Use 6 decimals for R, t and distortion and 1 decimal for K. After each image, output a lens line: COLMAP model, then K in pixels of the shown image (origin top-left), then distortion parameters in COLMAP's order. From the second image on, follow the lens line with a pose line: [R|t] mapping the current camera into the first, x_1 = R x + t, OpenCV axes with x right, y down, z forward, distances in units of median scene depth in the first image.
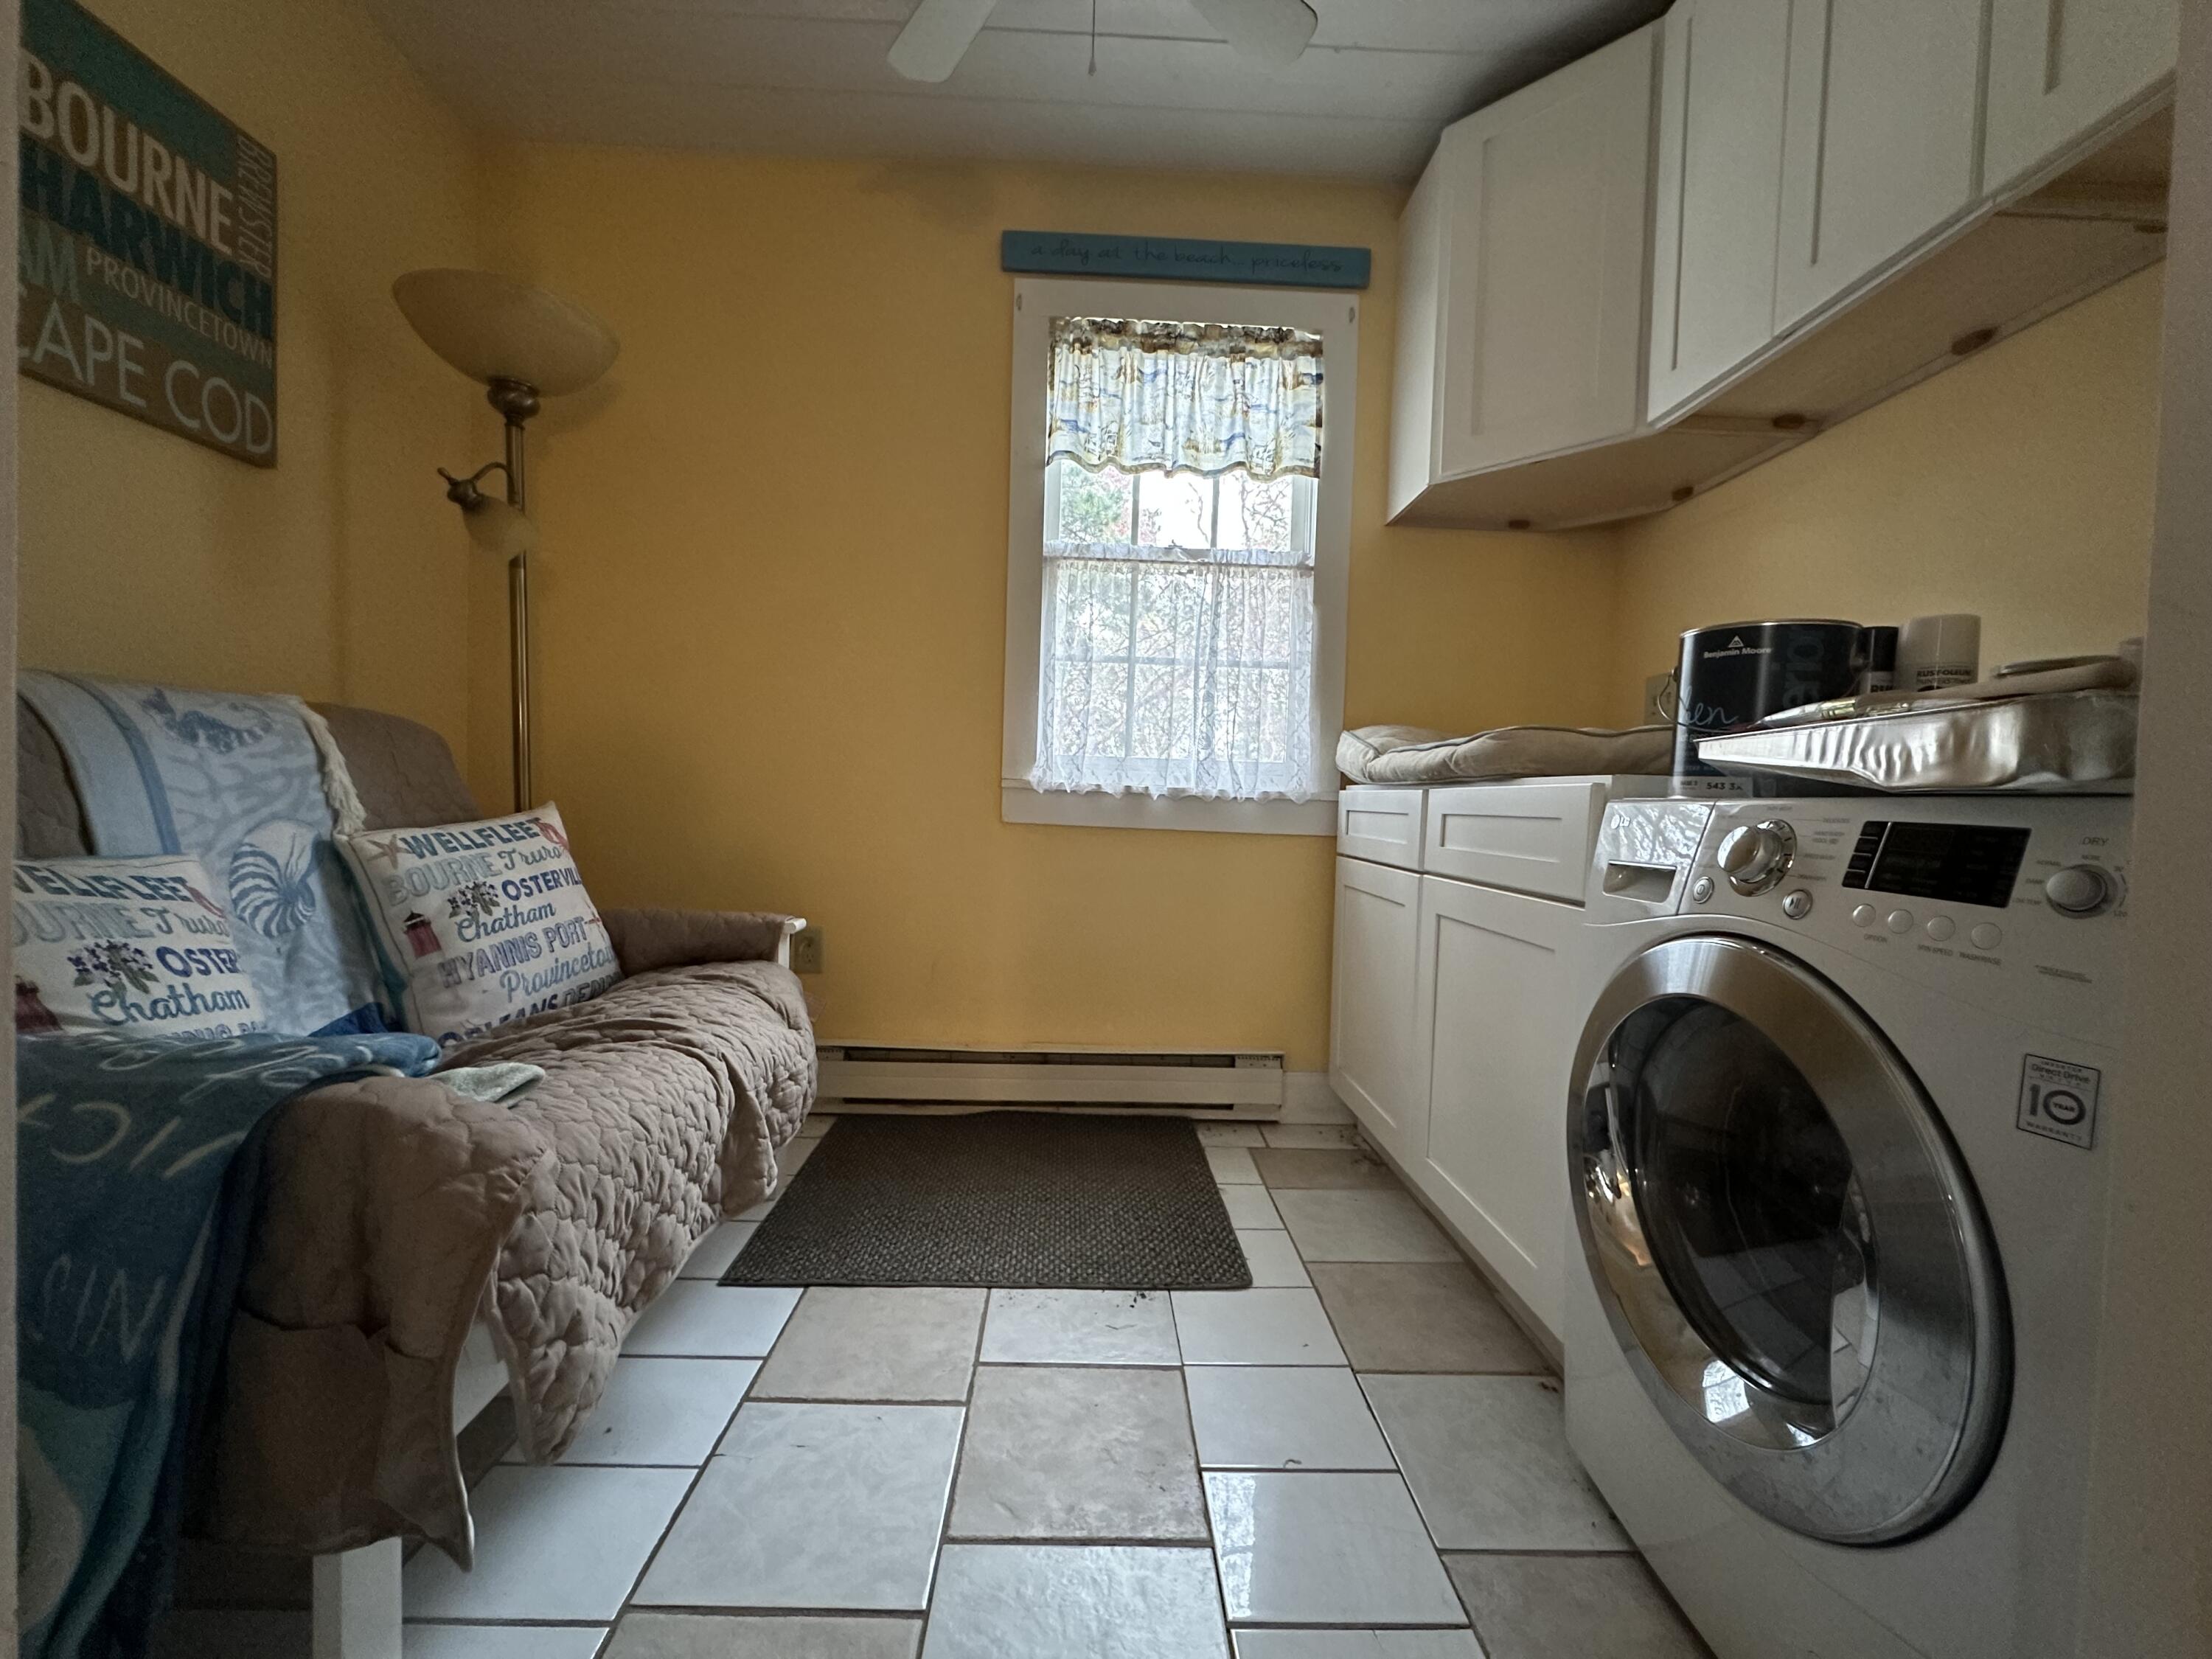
lens RADIAL K [[879.1, 0, 1092.2], [0, 879.1, 834.9], [0, 0, 1]] dist [-0.006151, 0.001488]
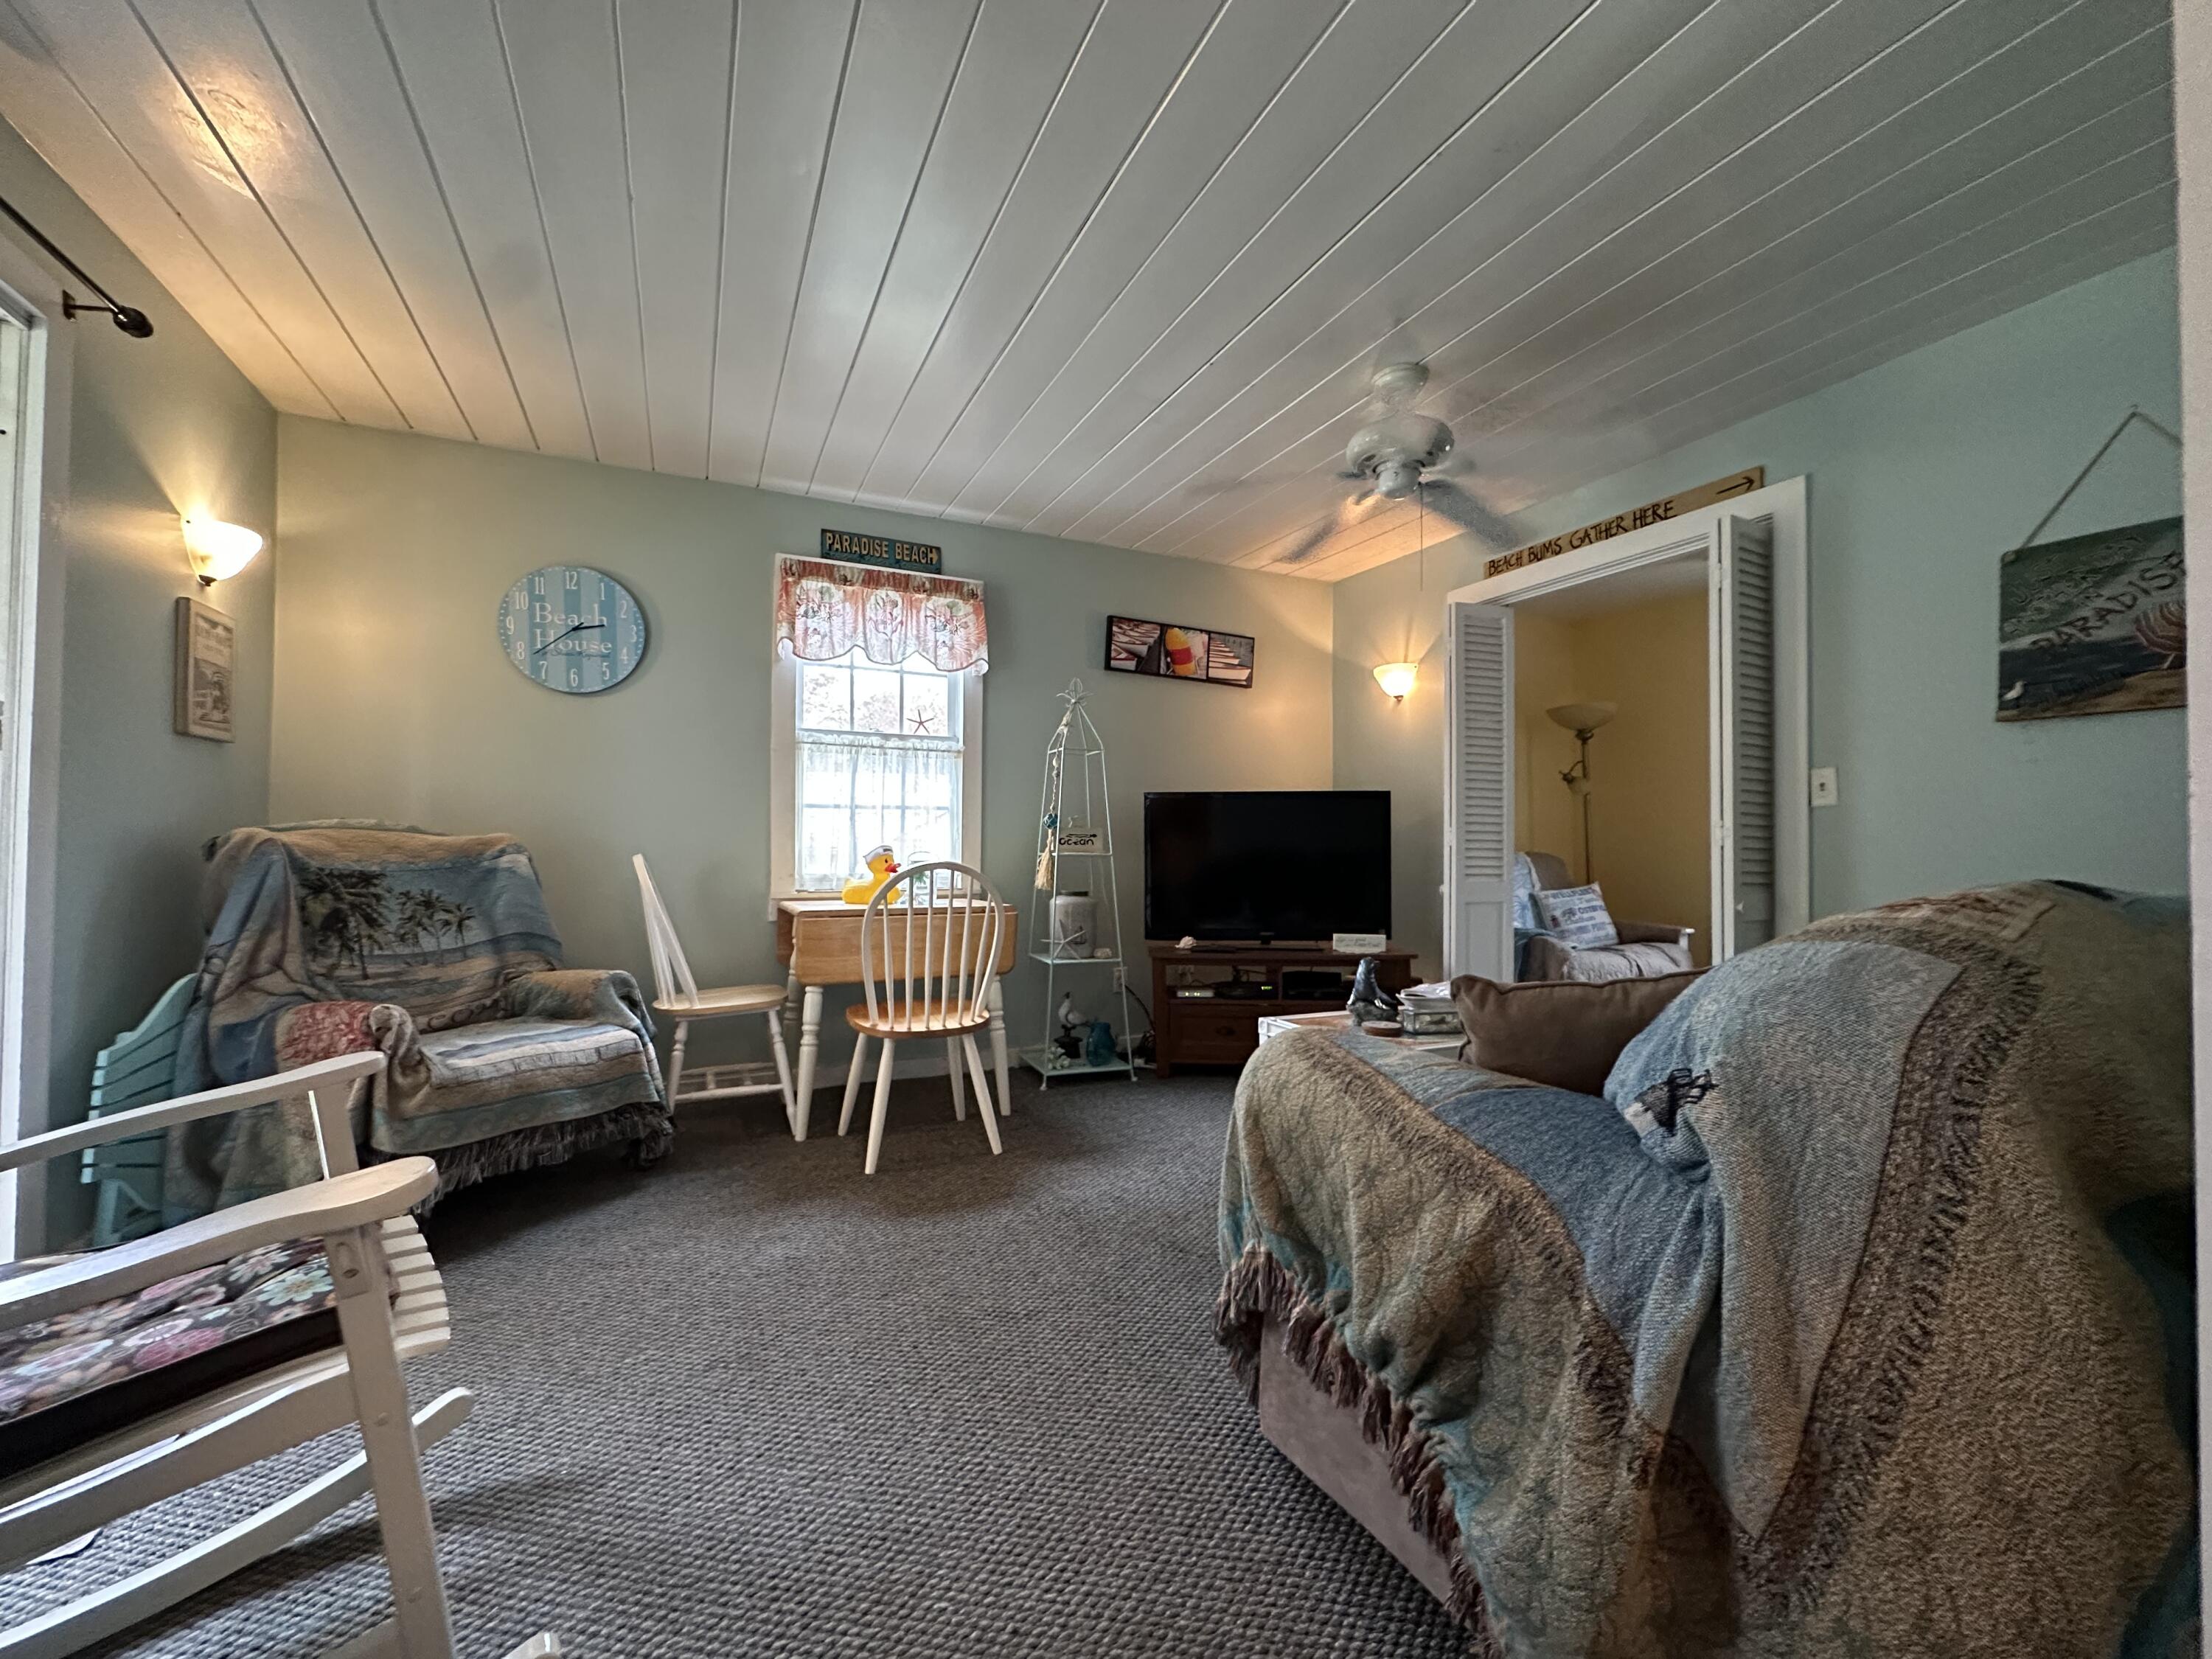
lens RADIAL K [[879.1, 0, 1096.9], [0, 879.1, 832.2], [0, 0, 1]] dist [-0.006151, 0.001488]
pose [[0.412294, -0.038497, -0.910237, 1.408479], [-0.020498, 0.998462, -0.051513, -0.018475], [0.910820, 0.039897, 0.410871, -1.772386]]
